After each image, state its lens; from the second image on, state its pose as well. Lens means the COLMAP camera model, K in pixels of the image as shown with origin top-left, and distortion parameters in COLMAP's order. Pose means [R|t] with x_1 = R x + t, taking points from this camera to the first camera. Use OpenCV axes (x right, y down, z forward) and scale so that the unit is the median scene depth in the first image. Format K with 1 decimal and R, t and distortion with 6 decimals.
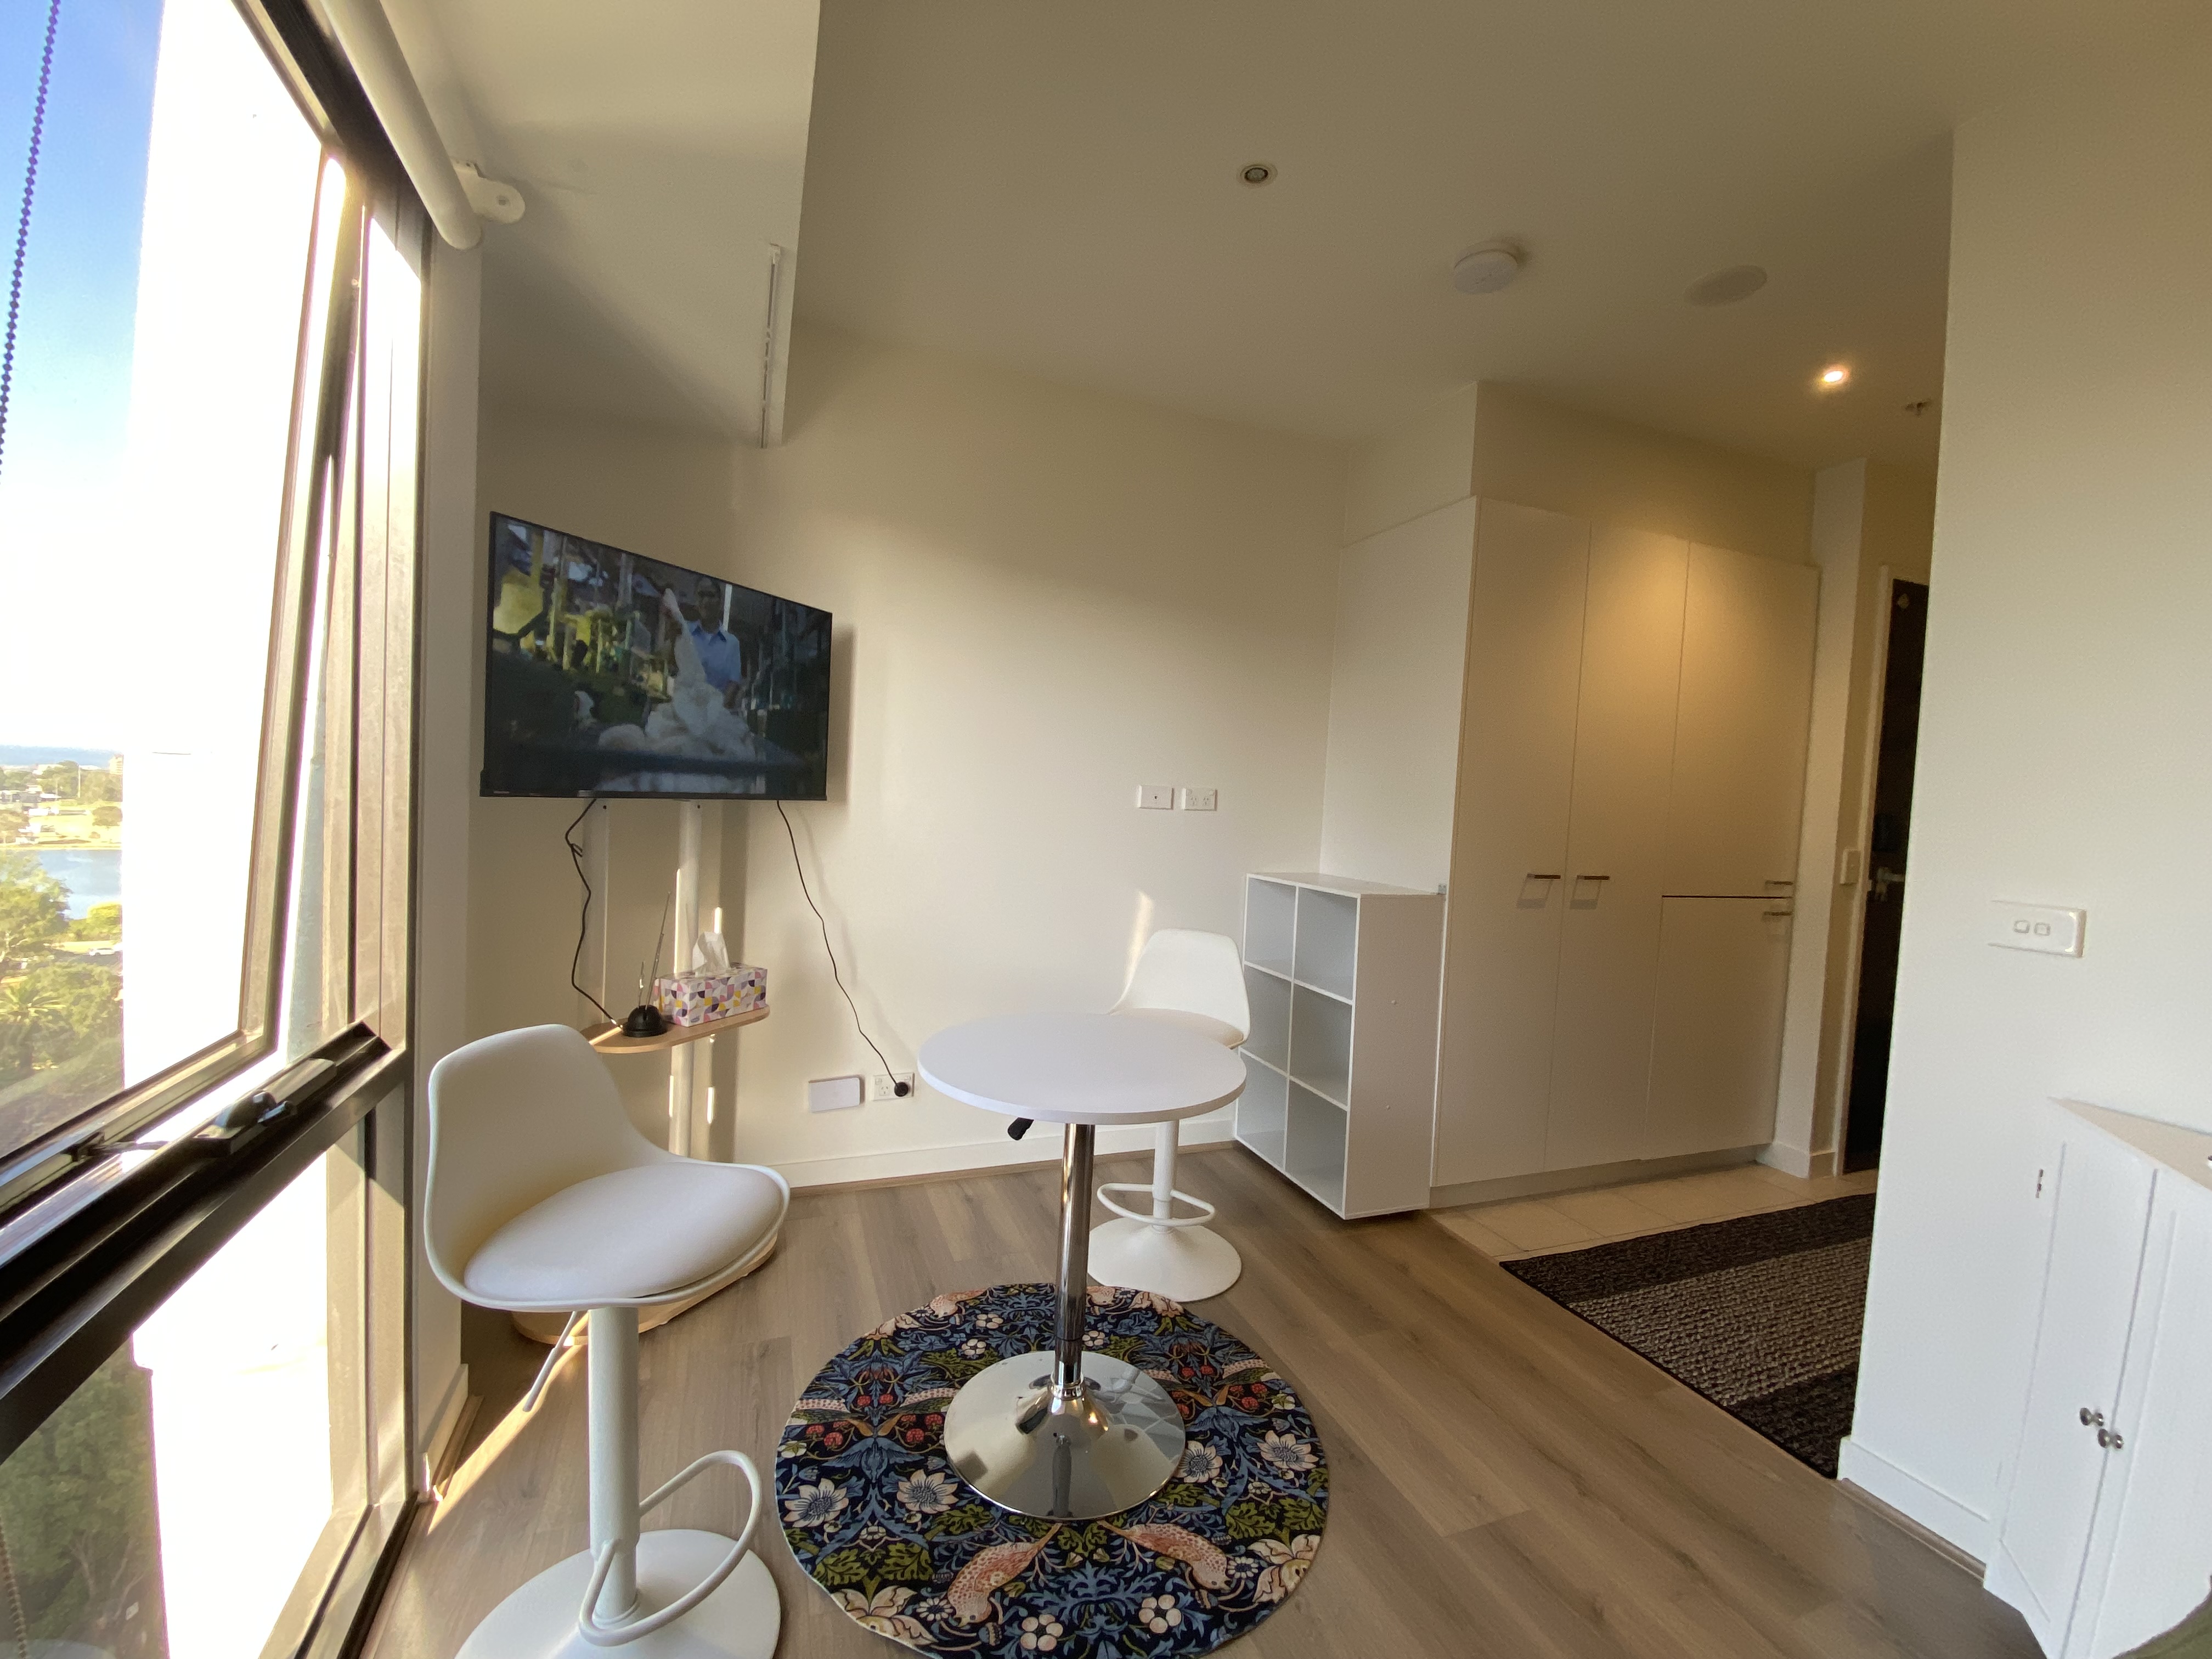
lens RADIAL K [[904.8, 0, 1103.8], [0, 904.8, 823.6], [0, 0, 1]] dist [0.005262, -0.014326]
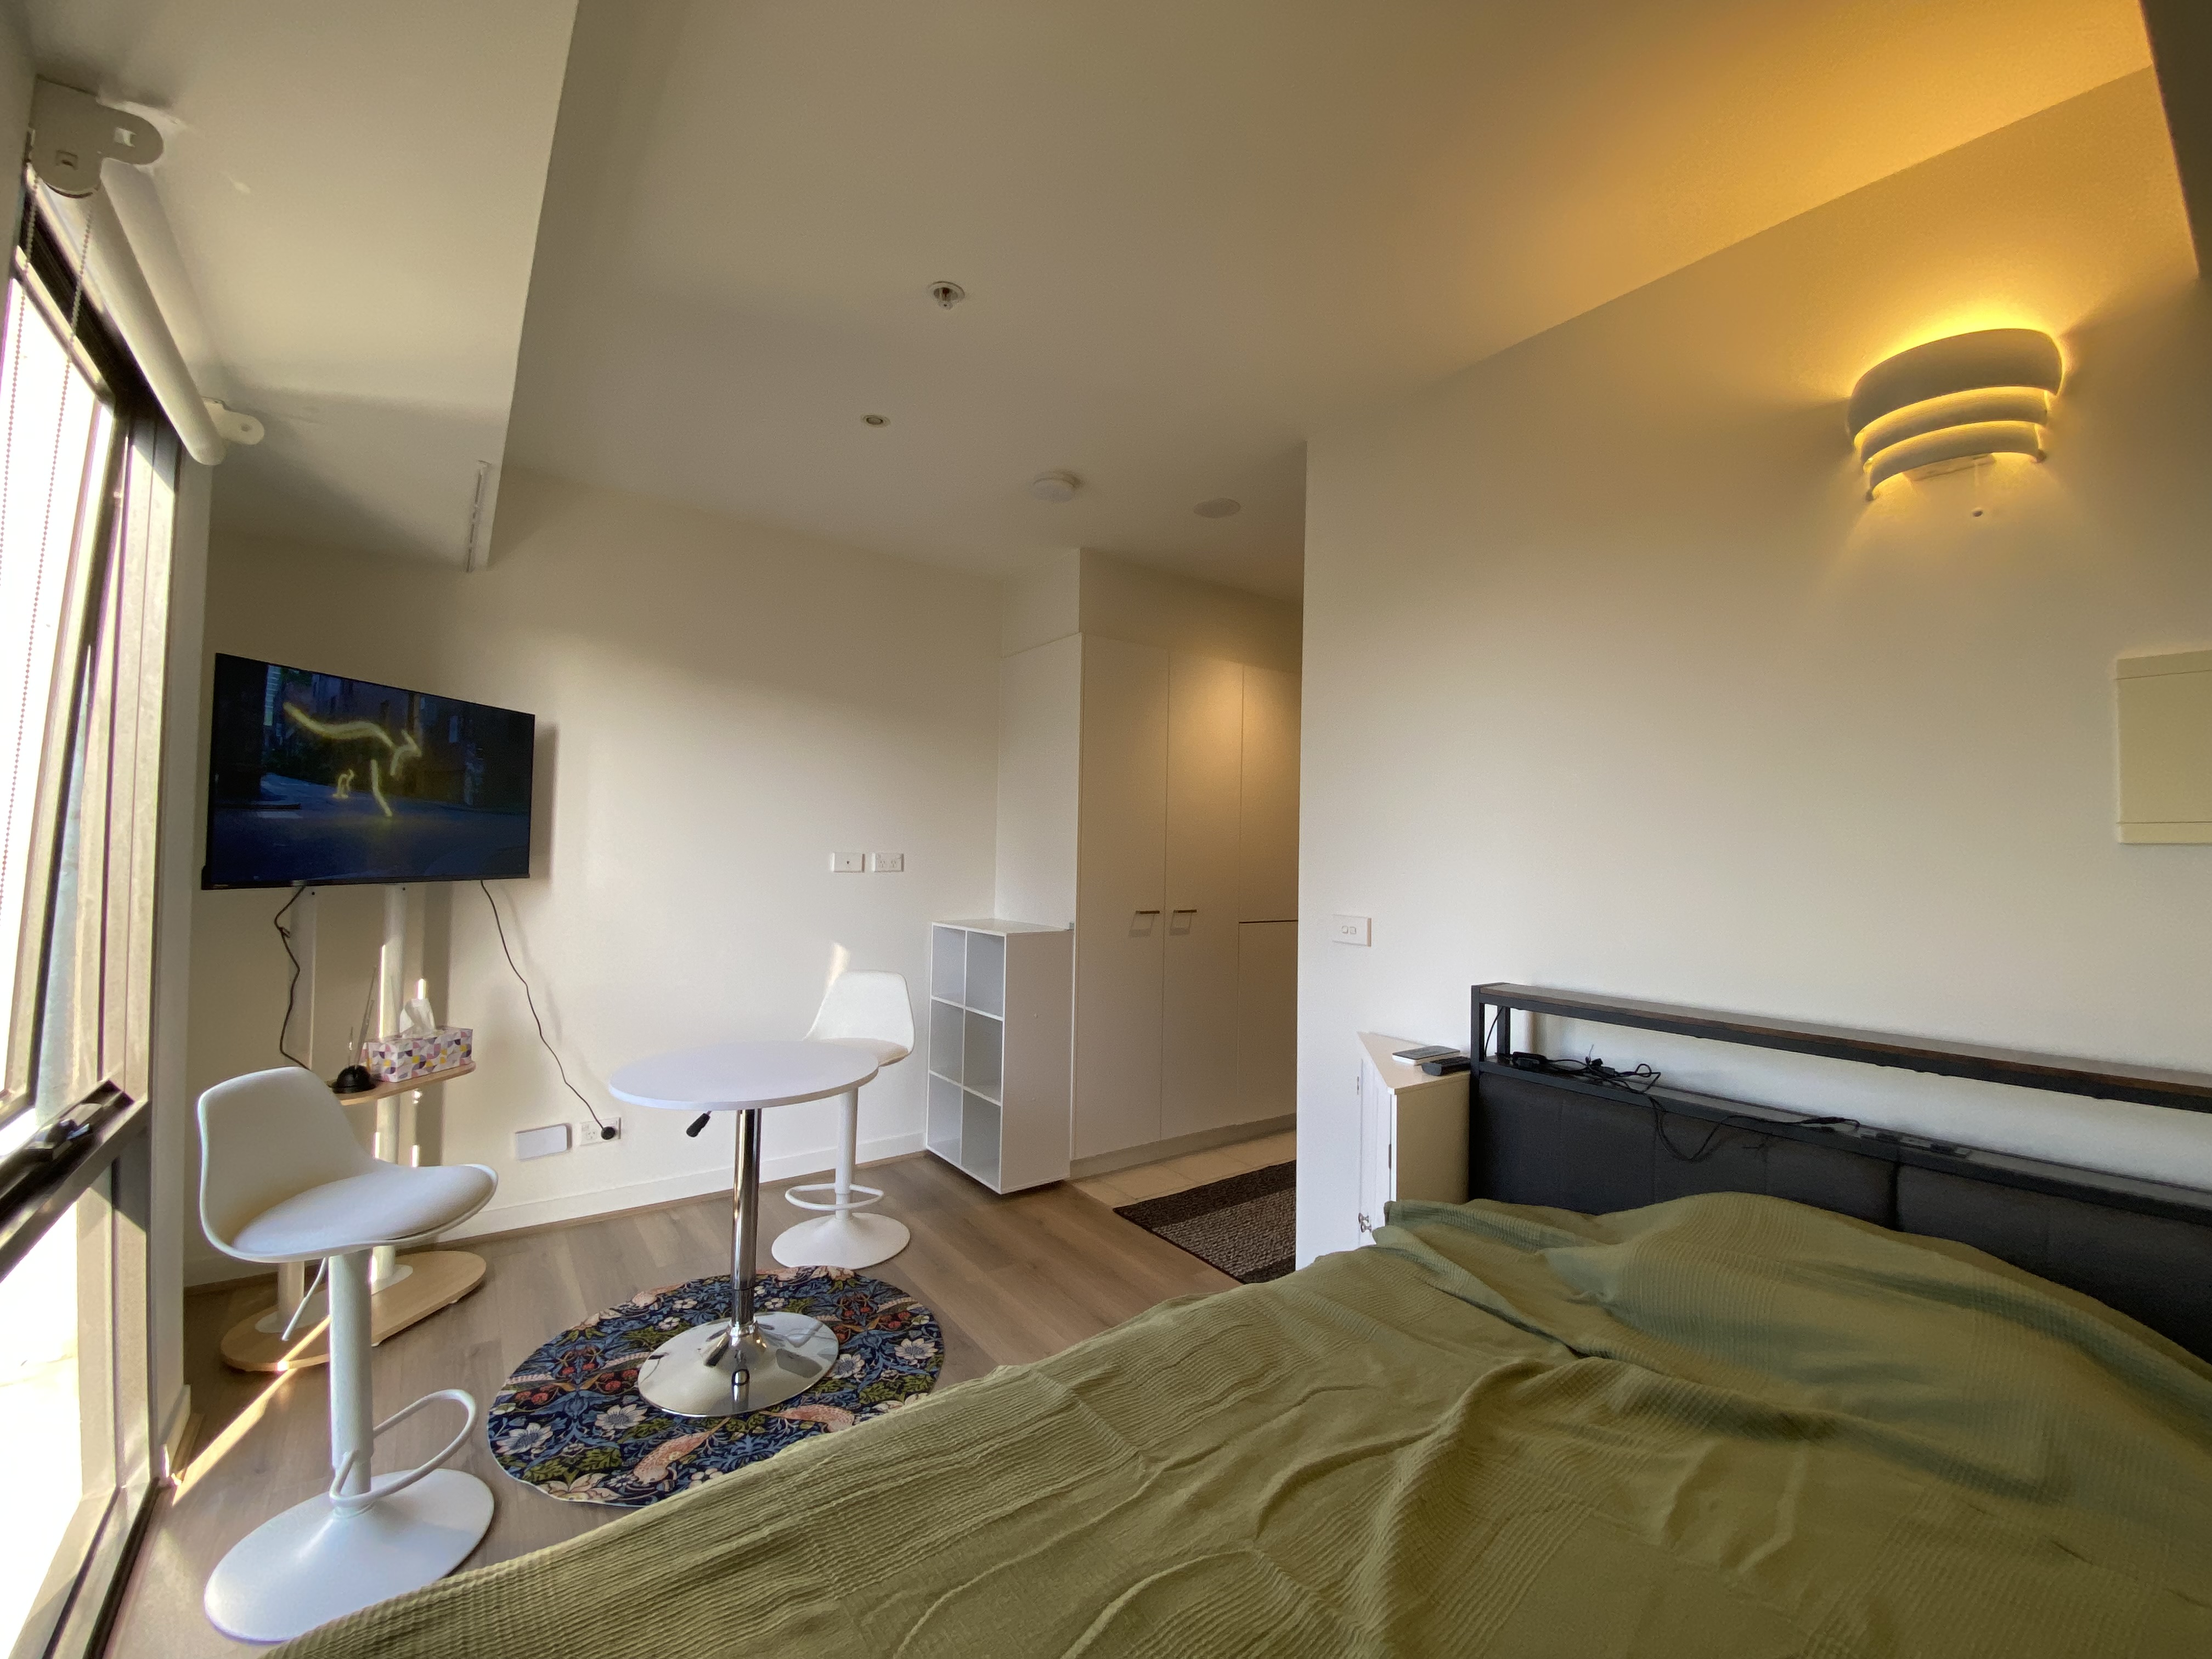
lens RADIAL K [[904.8, 0, 1103.8], [0, 904.8, 823.6], [0, 0, 1]] dist [0.005262, -0.014326]
pose [[0.966005, -0.026938, 0.257116, 0.153342], [0.041563, 0.997802, -0.051613, -0.008210], [-0.255160, 0.060545, 0.965001, -0.442027]]
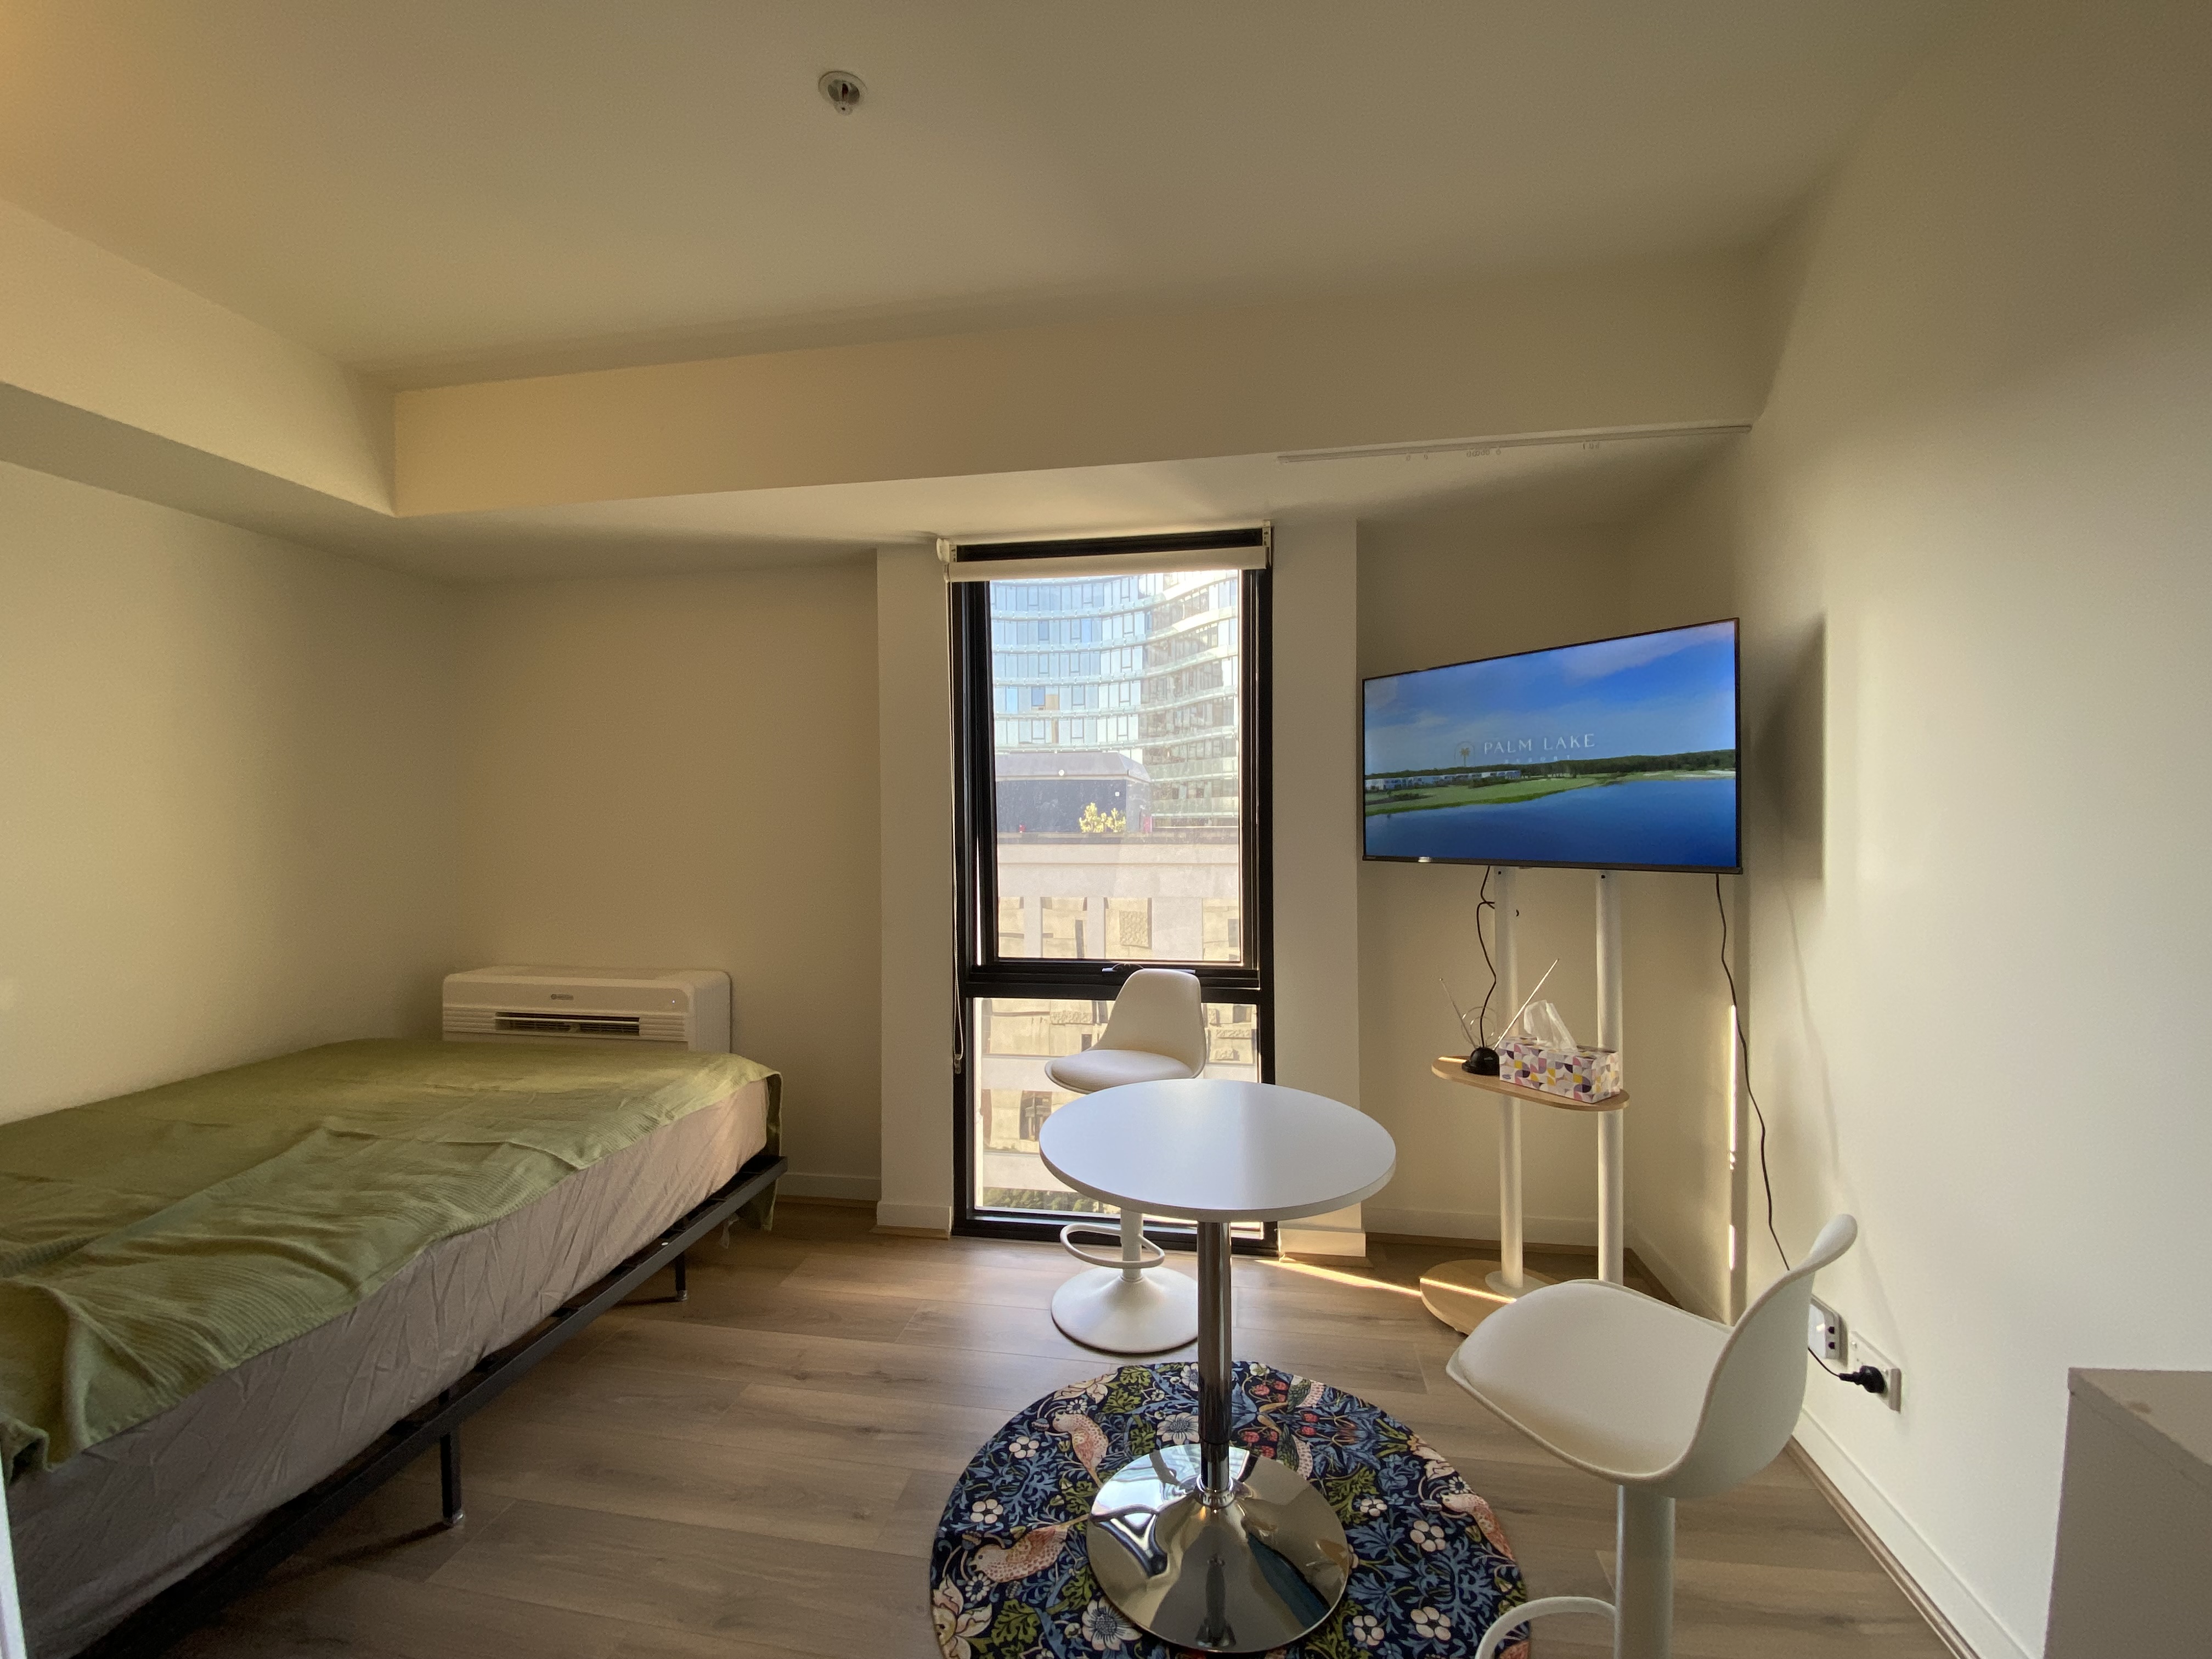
lens RADIAL K [[904.8, 0, 1103.8], [0, 904.8, 823.6], [0, 0, 1]] dist [0.005262, -0.014326]
pose [[-0.517486, -0.041571, -0.854681, 0.887208], [-0.046791, 0.998700, -0.020245, -0.042359], [0.854411, 0.029514, -0.518759, 1.440970]]
